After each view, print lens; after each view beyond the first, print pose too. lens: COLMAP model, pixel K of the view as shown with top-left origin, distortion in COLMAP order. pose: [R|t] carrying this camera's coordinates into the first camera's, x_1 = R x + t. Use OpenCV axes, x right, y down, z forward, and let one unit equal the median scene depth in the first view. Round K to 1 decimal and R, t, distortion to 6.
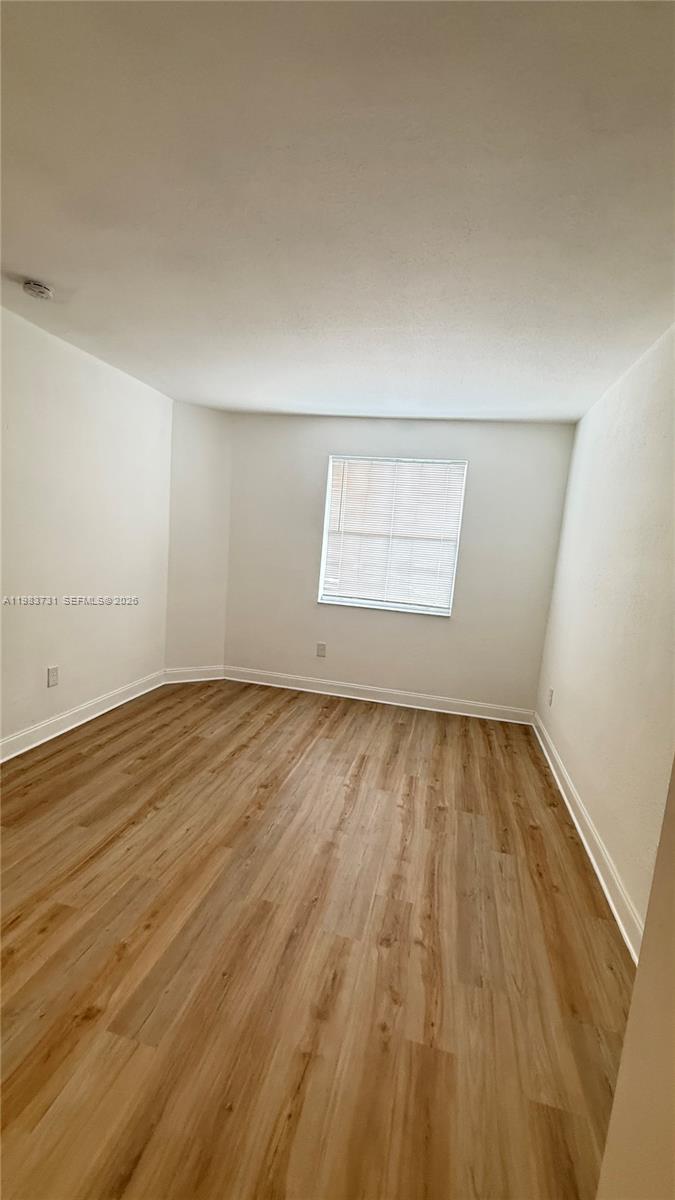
lens RADIAL K [[479.8, 0, 337.5], [0, 479.8, 600.0], [0, 0, 1]] dist [-0.000335, 0.000338]
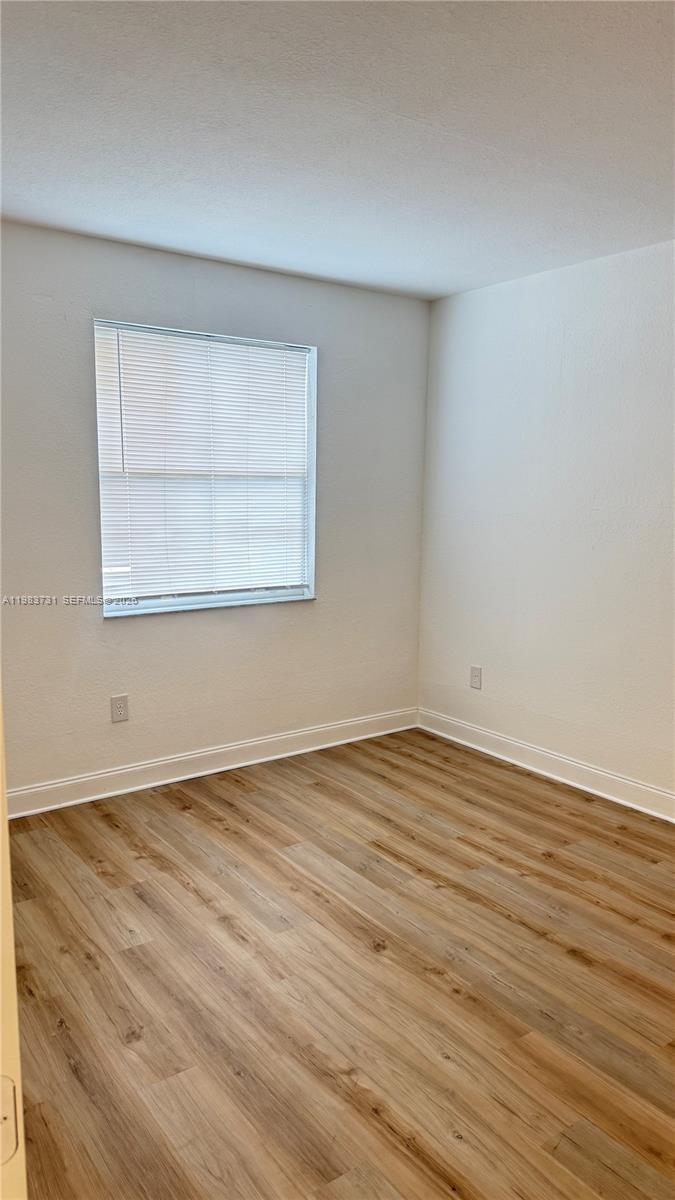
lens RADIAL K [[840.0, 0, 337.5], [0, 840.0, 600.0], [0, 0, 1]] dist [0.123963, -0.188595]
pose [[0.650580, -0.178520, 0.738158, -0.626896], [0.139452, 0.983534, 0.114956, -0.095378], [-0.746525, 0.028149, 0.664762, 0.272328]]
